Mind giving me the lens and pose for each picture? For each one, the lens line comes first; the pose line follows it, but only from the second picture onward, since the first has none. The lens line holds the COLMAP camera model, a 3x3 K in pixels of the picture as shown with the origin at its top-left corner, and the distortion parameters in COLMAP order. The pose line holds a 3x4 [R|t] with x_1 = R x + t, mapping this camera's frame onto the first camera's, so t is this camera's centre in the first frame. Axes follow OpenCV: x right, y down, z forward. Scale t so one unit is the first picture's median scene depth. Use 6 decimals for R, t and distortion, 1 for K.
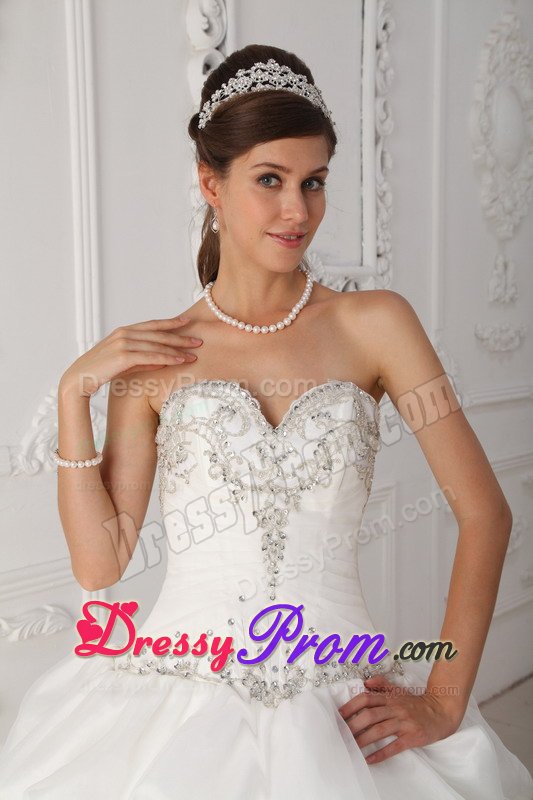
lens RADIAL K [[1159.1, 0, 277.5], [0, 1159.1, 407.1], [0, 0, 1]] dist [0.167600, 0.000000]
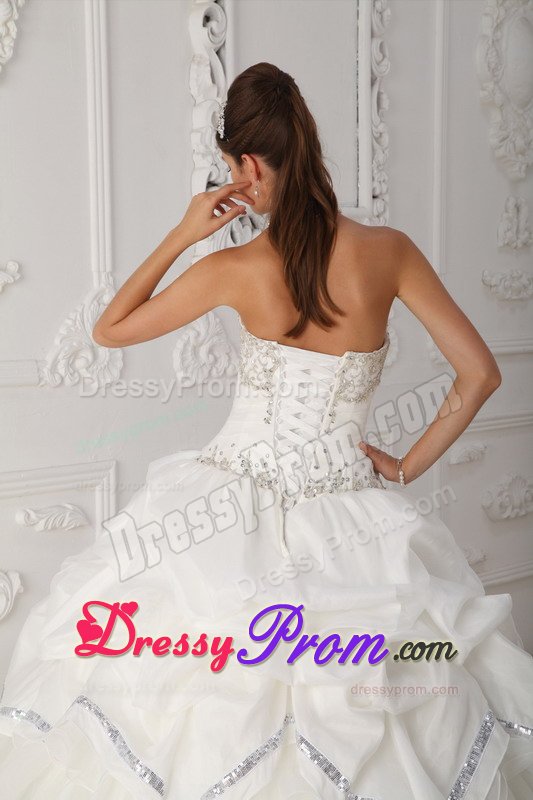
lens RADIAL K [[1752.3, 0, 292.9], [0, 1752.3, 416.2], [0, 0, 1]] dist [0.341745, 0.000000]
pose [[0.999984, 0.004822, 0.003056, 0.011154], [-0.004804, 0.999971, -0.005833, 0.058576], [-0.003084, 0.005818, 0.999978, -0.446853]]
